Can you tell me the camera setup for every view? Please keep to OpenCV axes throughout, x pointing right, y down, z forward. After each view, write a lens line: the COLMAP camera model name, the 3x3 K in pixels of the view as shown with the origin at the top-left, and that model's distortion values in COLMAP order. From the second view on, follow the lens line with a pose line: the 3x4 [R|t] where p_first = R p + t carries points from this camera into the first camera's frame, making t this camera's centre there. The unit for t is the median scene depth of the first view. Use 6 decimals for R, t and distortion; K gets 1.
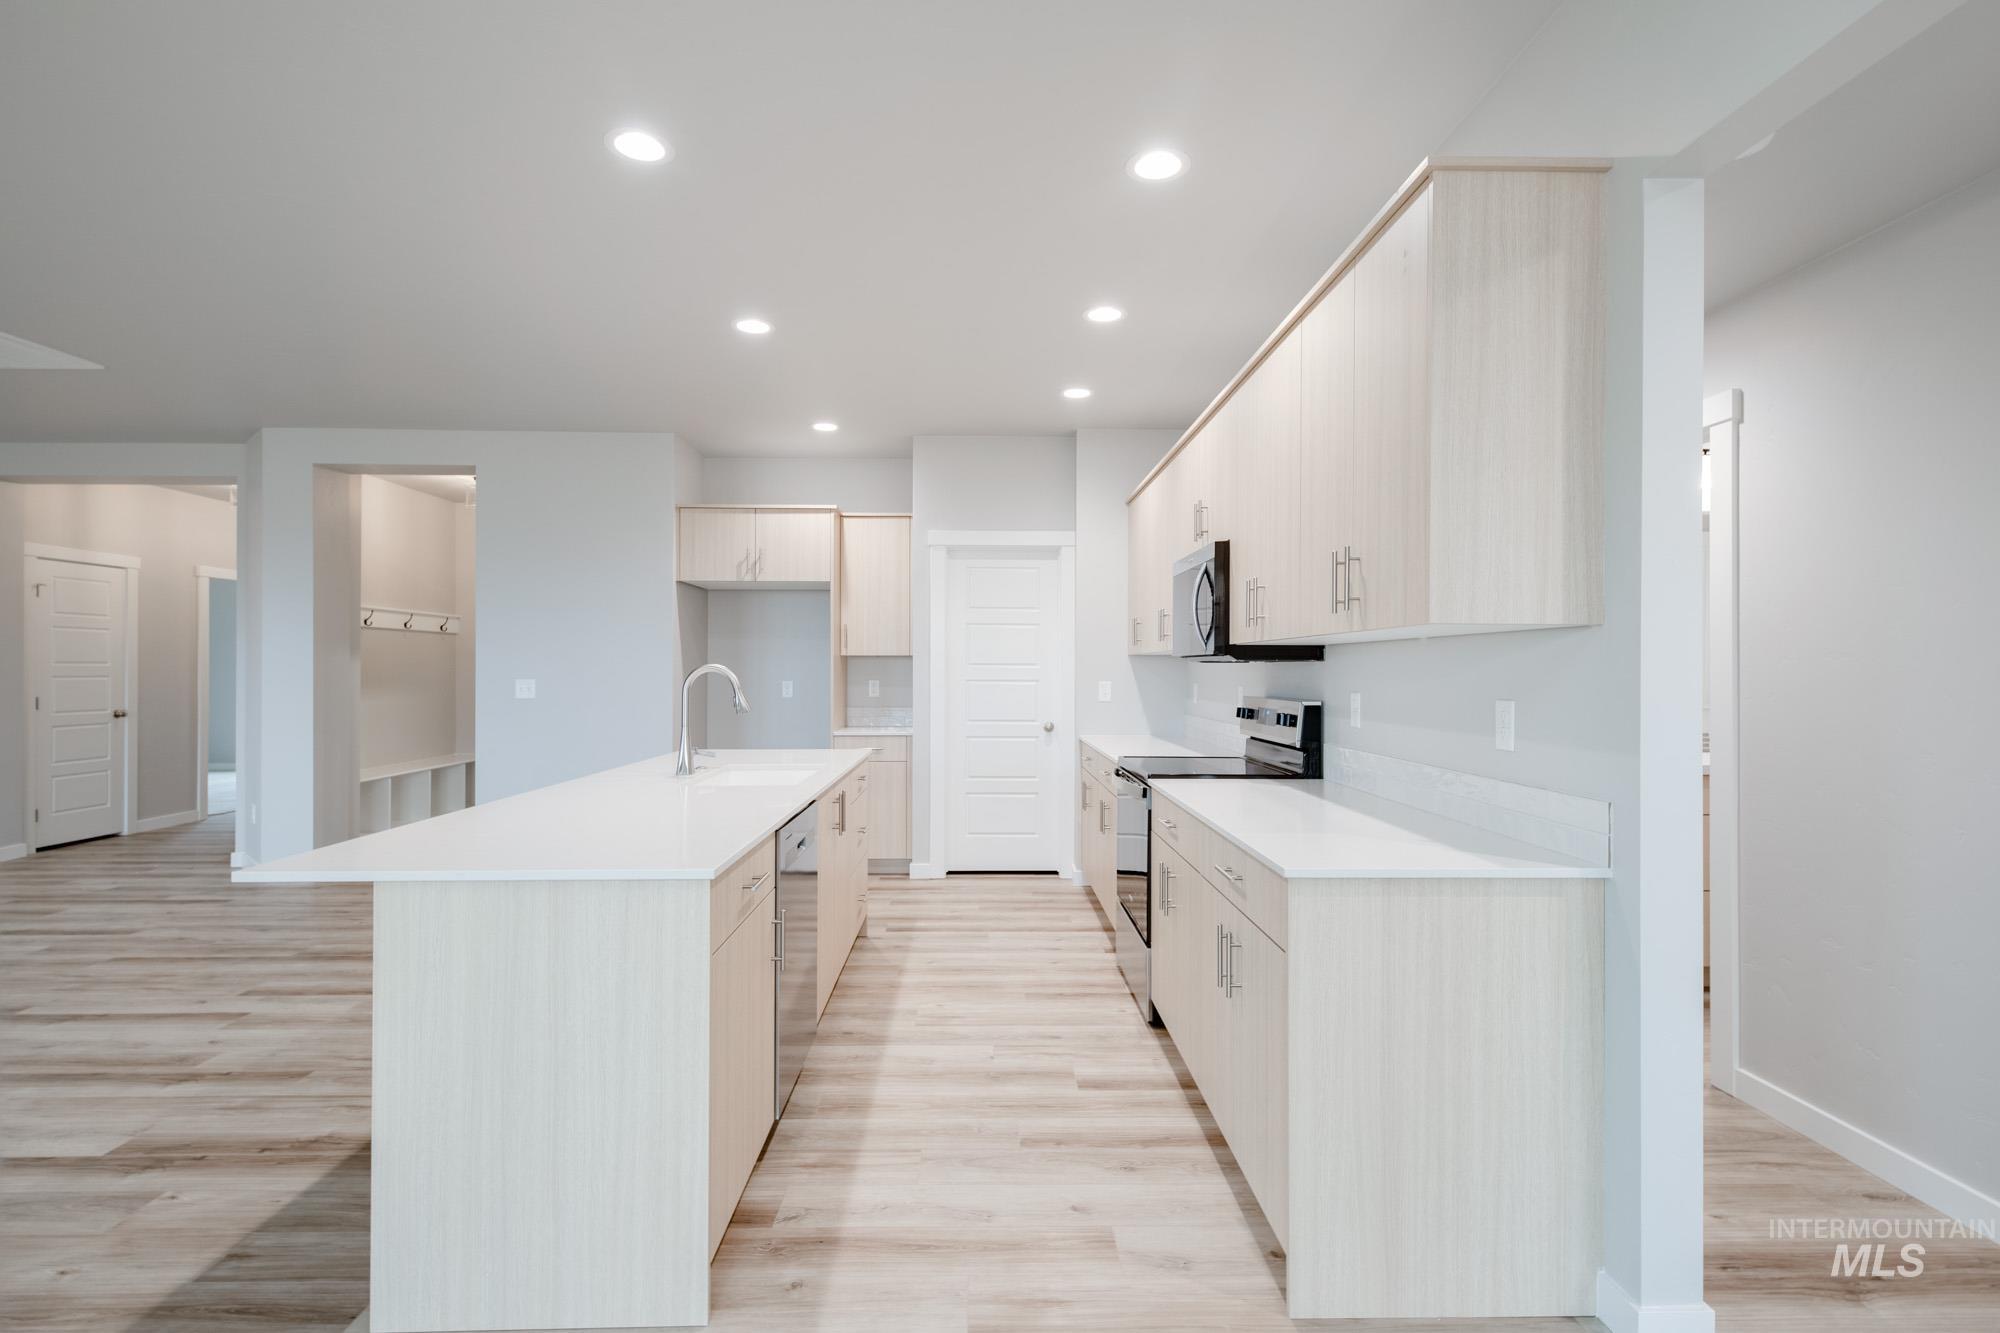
lens RADIAL K [[965.8, 0, 1013.1], [0, 965.8, 675.7], [0, 0, 1]] dist [0.001448, -0.001107]
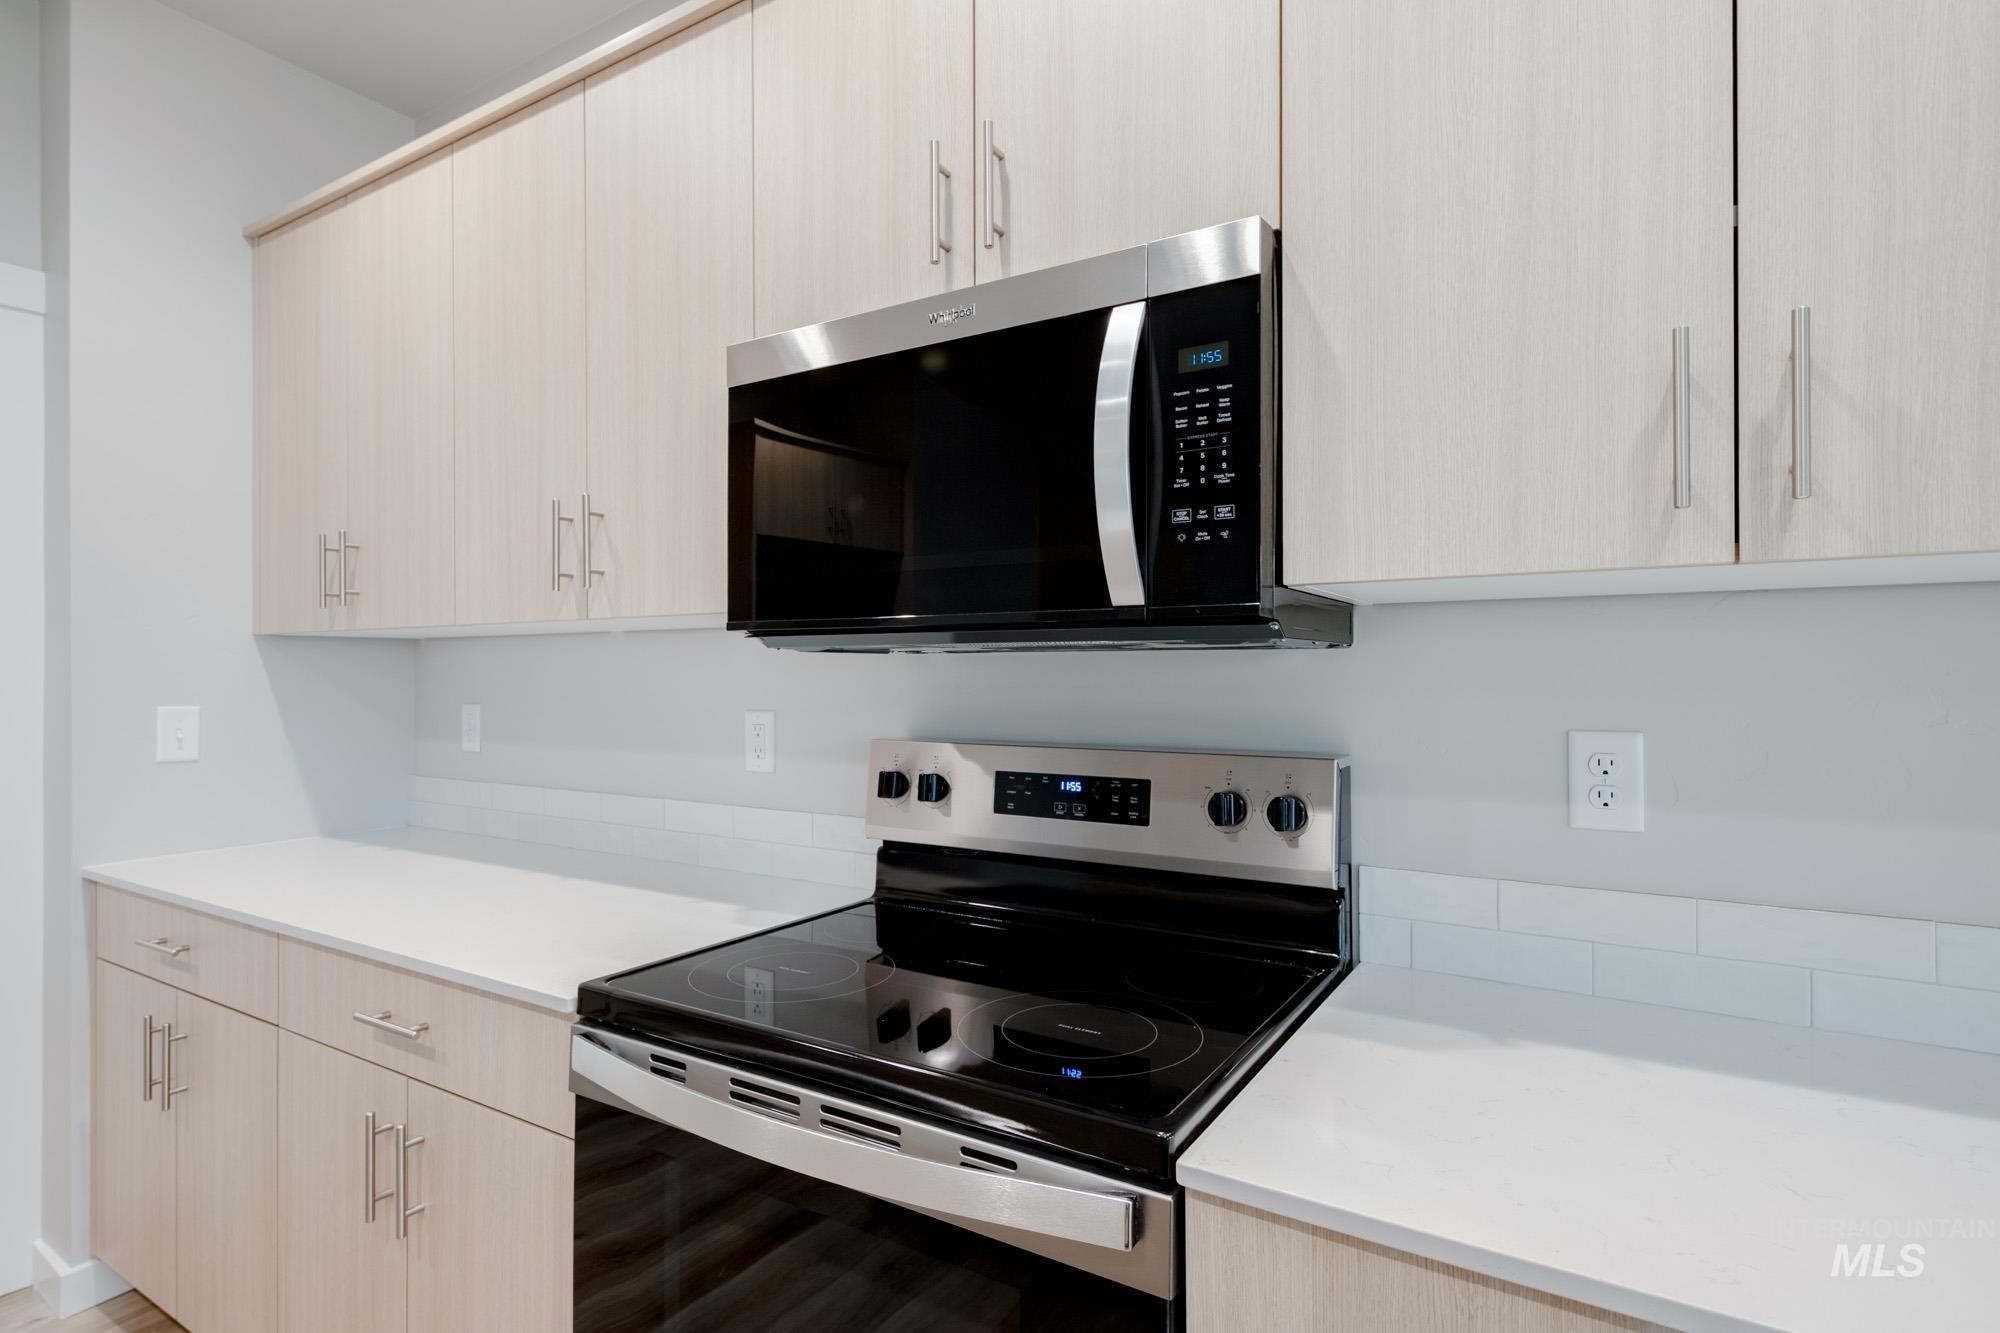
lens RADIAL K [[979.7, 0, 958.2], [0, 979.7, 687.1], [0, 0, 1]] dist [0.016083, -0.006271]
pose [[0.611504, -0.017247, 0.791054, -0.047977], [0.010758, 0.999851, 0.013483, -0.004641], [-0.791168, 0.000265, 0.611598, 0.645600]]
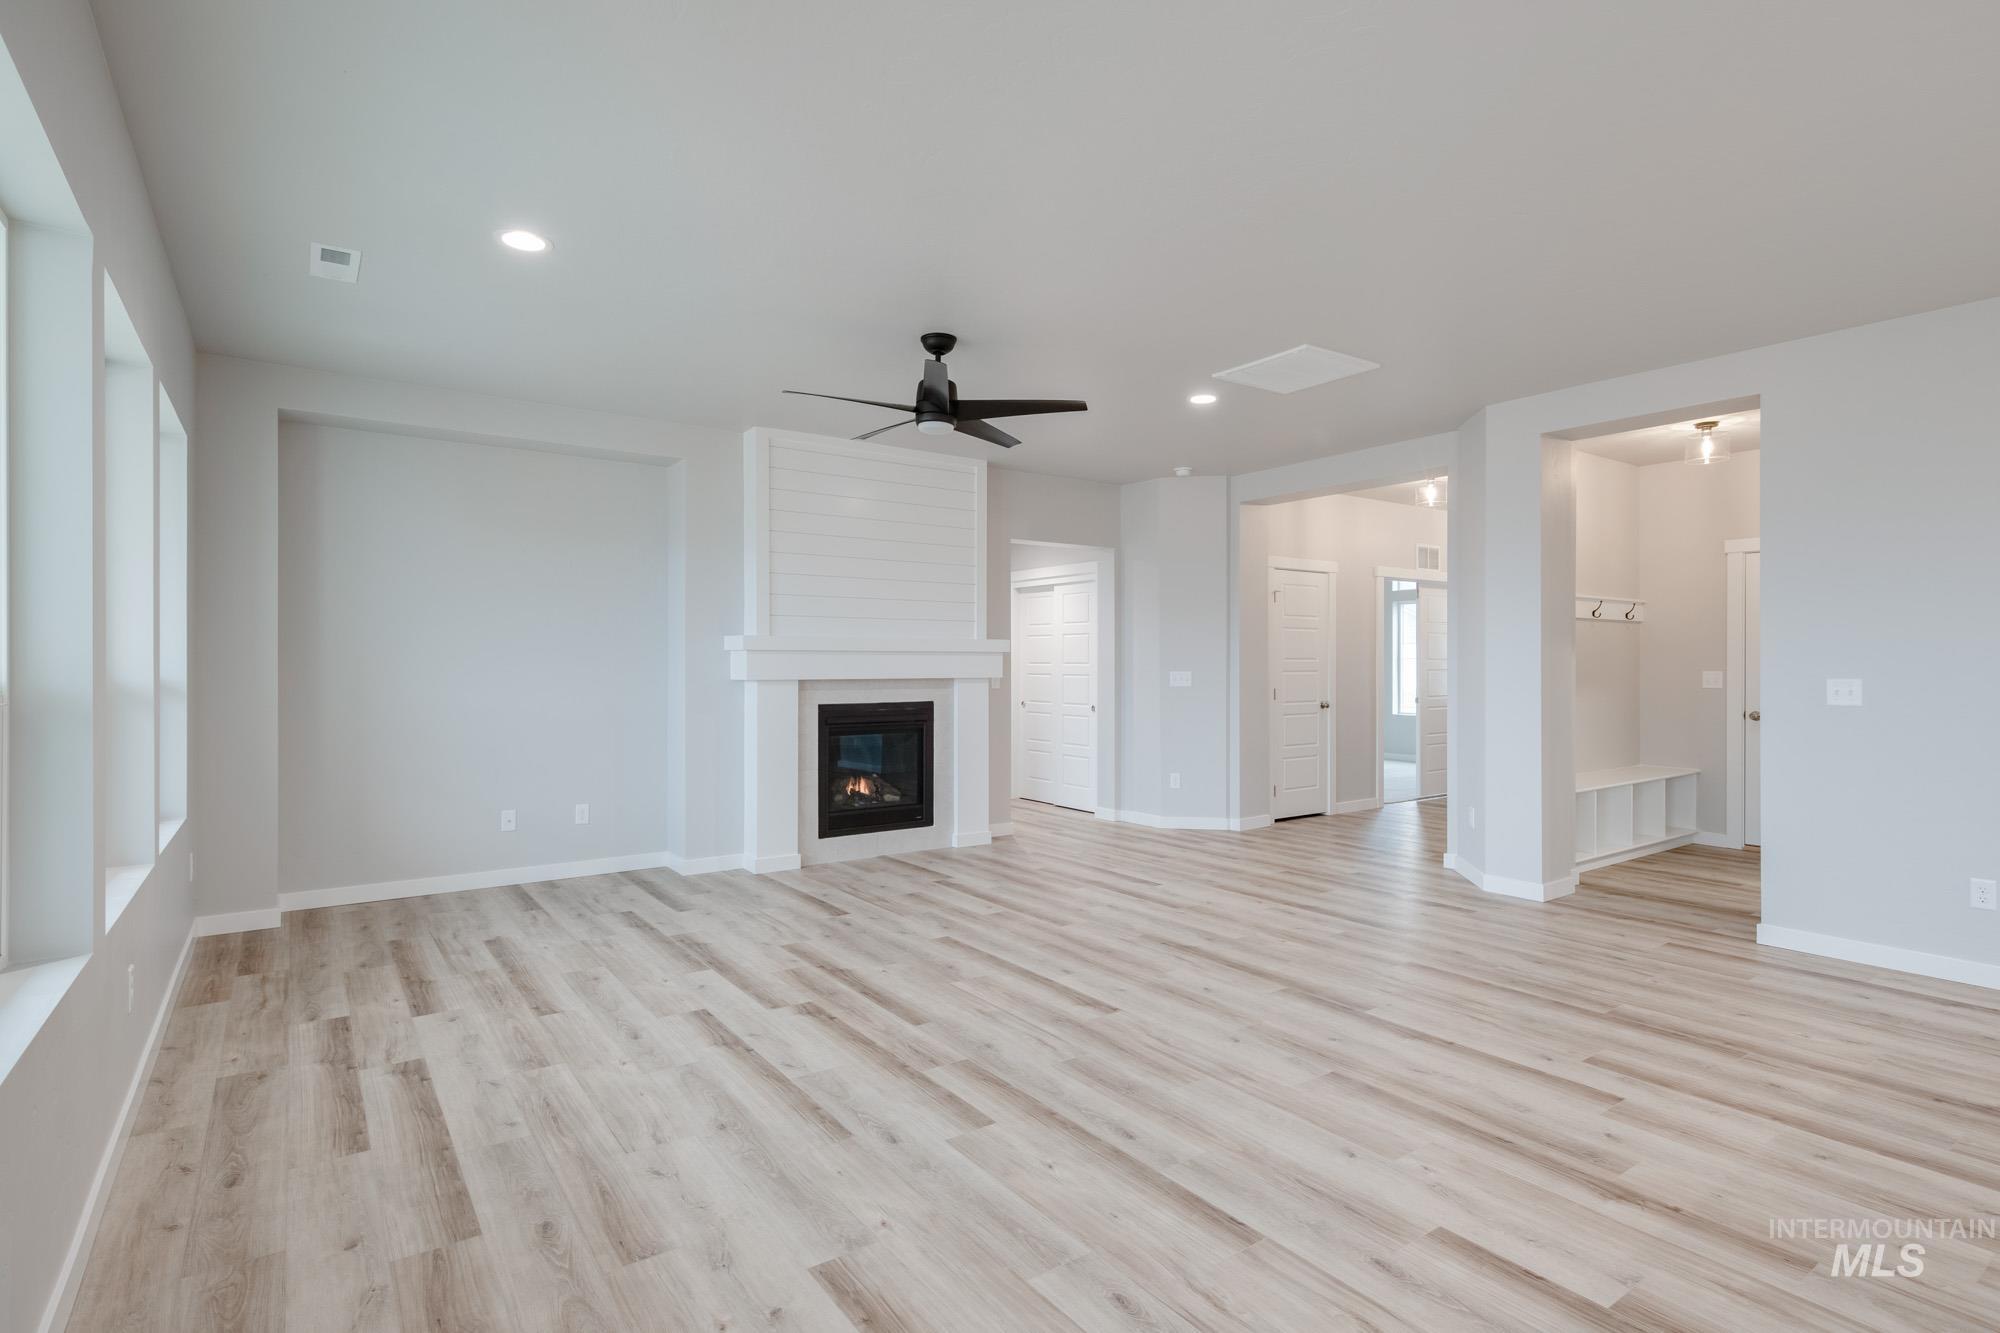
lens RADIAL K [[979.7, 0, 983.0], [0, 979.7, 674.4], [0, 0, 1]] dist [0.016083, -0.006271]
pose [[0.546555, 0.010266, -0.837360, -0.300037], [-0.006938, 0.999946, 0.007731, -0.001514], [0.837394, 0.001584, 0.546597, 0.086962]]
